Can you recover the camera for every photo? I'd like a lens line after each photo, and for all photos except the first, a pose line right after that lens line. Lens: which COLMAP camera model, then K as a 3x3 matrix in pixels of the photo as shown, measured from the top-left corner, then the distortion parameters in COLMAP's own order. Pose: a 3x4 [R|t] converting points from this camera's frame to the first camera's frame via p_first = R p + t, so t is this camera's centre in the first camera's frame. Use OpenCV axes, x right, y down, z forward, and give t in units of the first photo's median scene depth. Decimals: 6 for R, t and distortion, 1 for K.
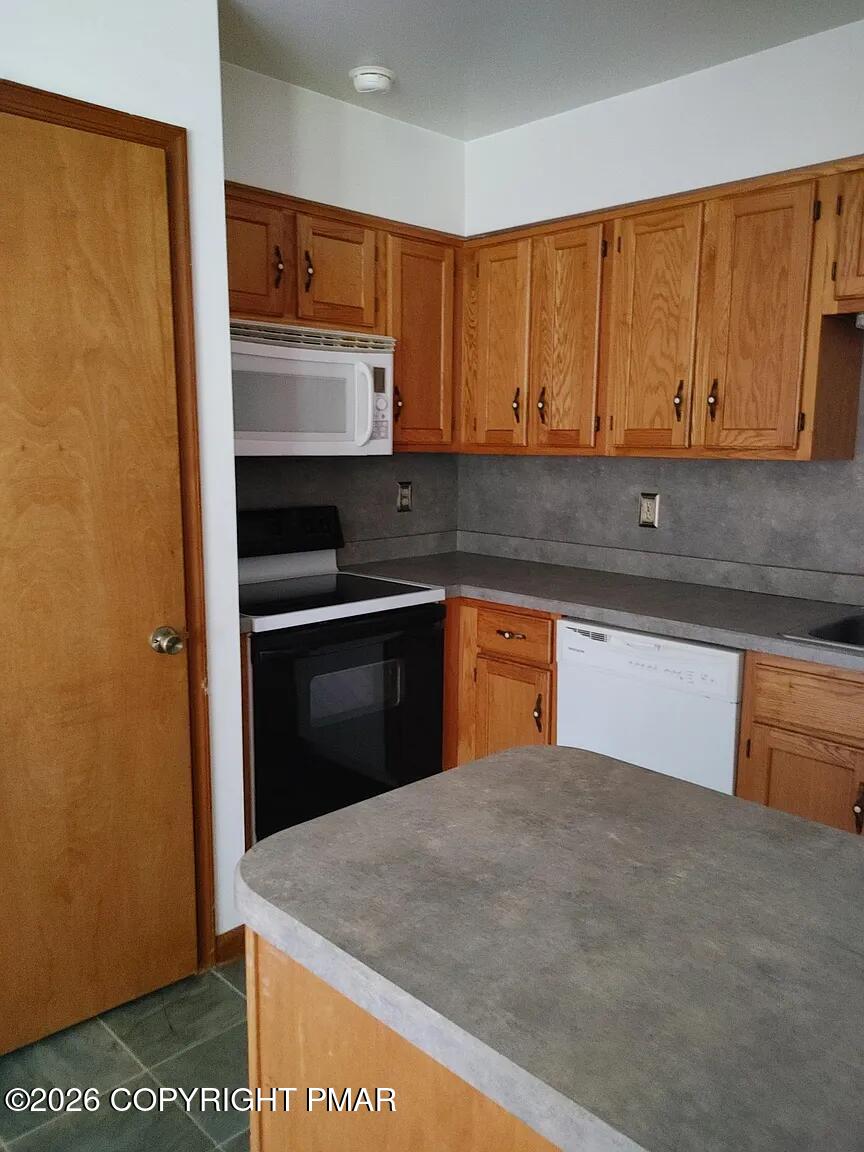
lens RADIAL K [[897.6, 0, 432.0], [0, 897.6, 576.0], [0, 0, 1]] dist [0.005034, 0.001535]
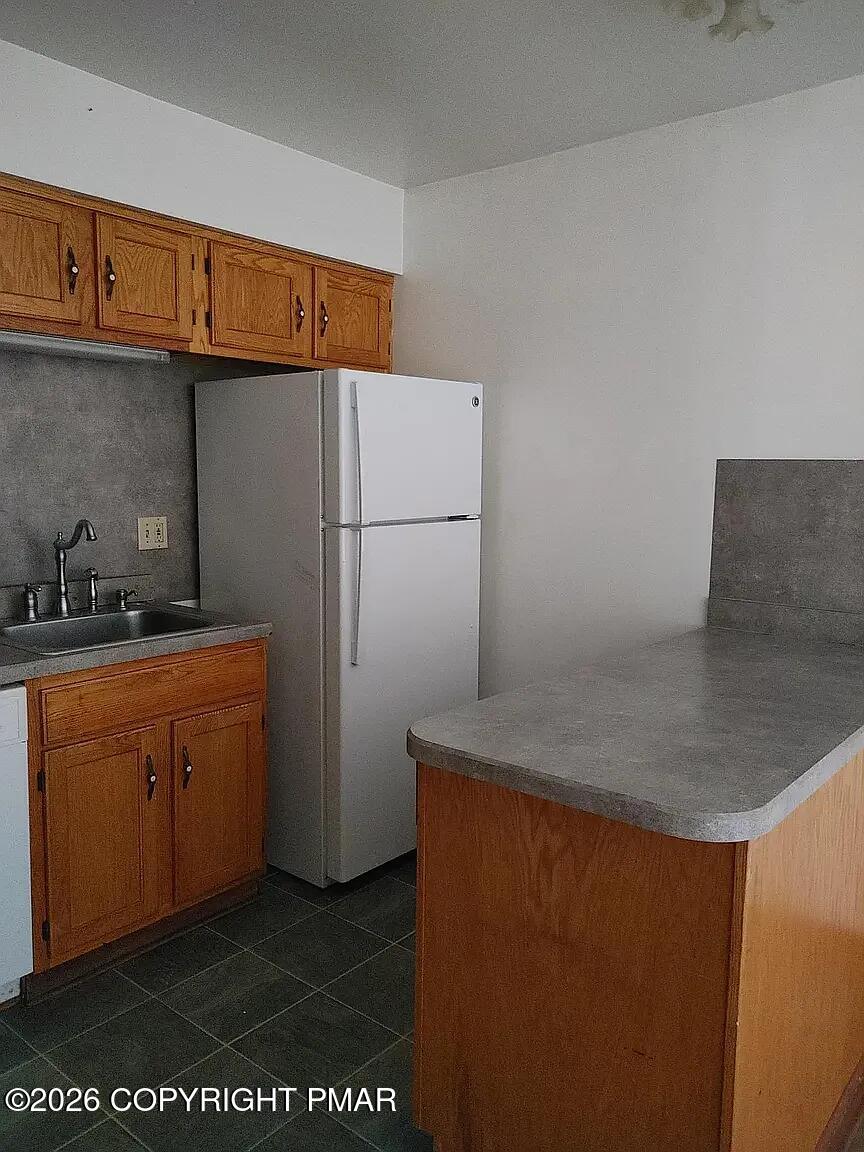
lens RADIAL K [[868.5, 0, 432.0], [0, 868.5, 576.0], [0, 0, 1]] dist [0.000971, -0.000926]
pose [[-0.098794, -0.129223, 0.986682, -0.482900], [0.145438, 0.979010, 0.142781, -0.077745], [-0.984422, 0.157607, -0.077927, 0.549131]]
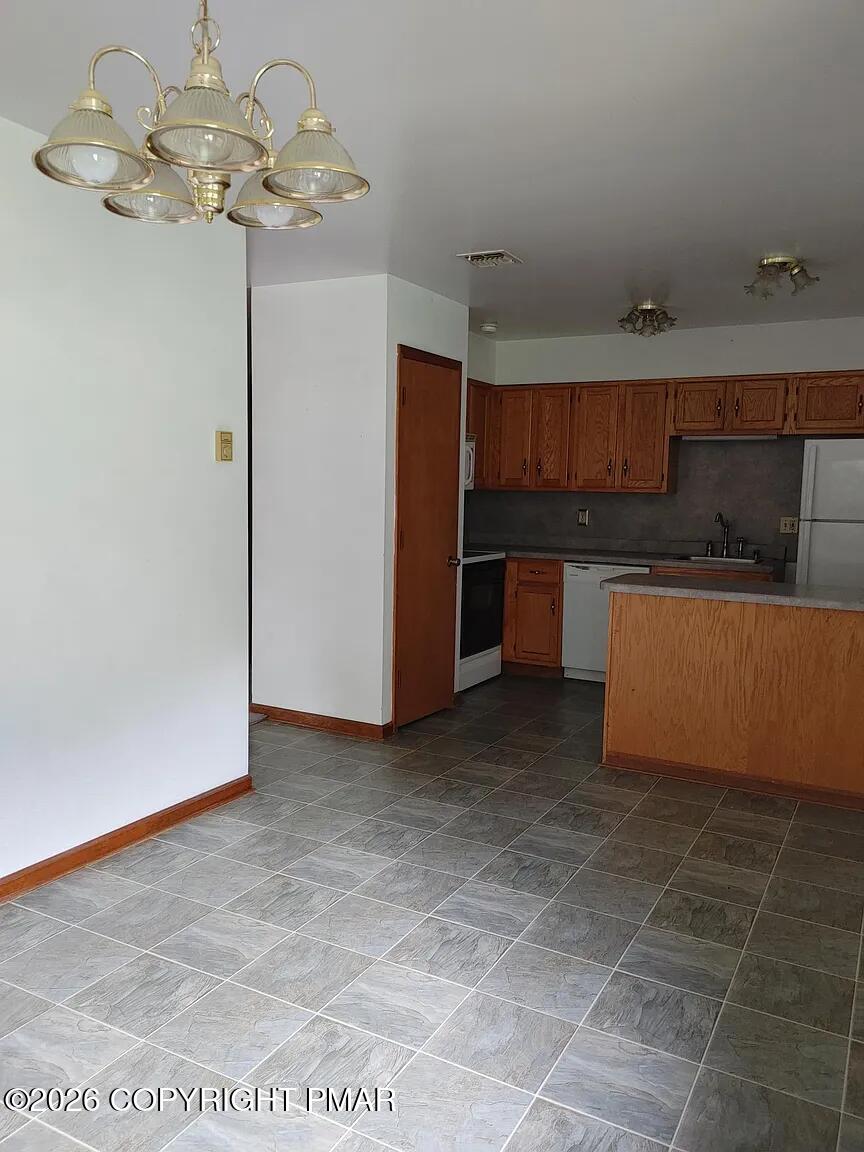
lens RADIAL K [[897.6, 0, 432.0], [0, 897.6, 576.0], [0, 0, 1]] dist [0.005034, 0.001535]
pose [[0.955343, -0.016549, 0.295035, -0.860201], [0.032156, 0.998324, -0.048126, 0.183863], [-0.293744, 0.055464, 0.954274, -1.073156]]
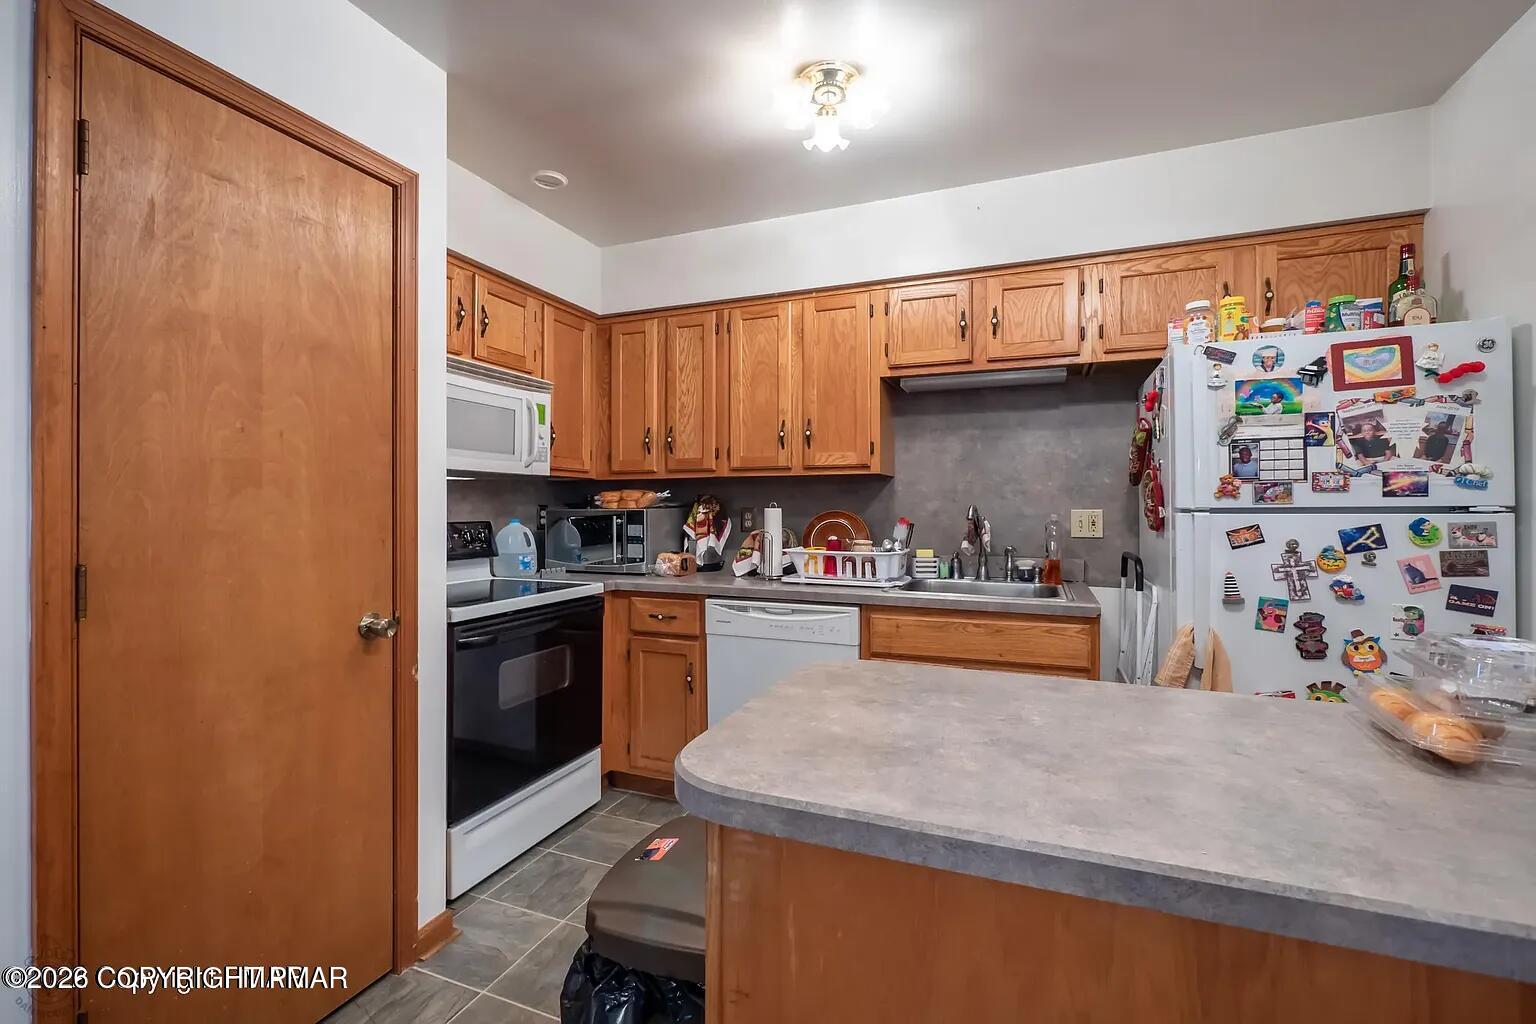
lens RADIAL K [[660.7, 0, 745.5], [0, 660.7, 504.5], [0, 0, 1]] dist [-0.009459, -0.000100]
pose [[0.916409, 0.002937, 0.400233, -0.187008], [0.062231, 0.986766, -0.149732, 0.061665], [-0.395376, 0.162123, 0.904098, 0.117156]]
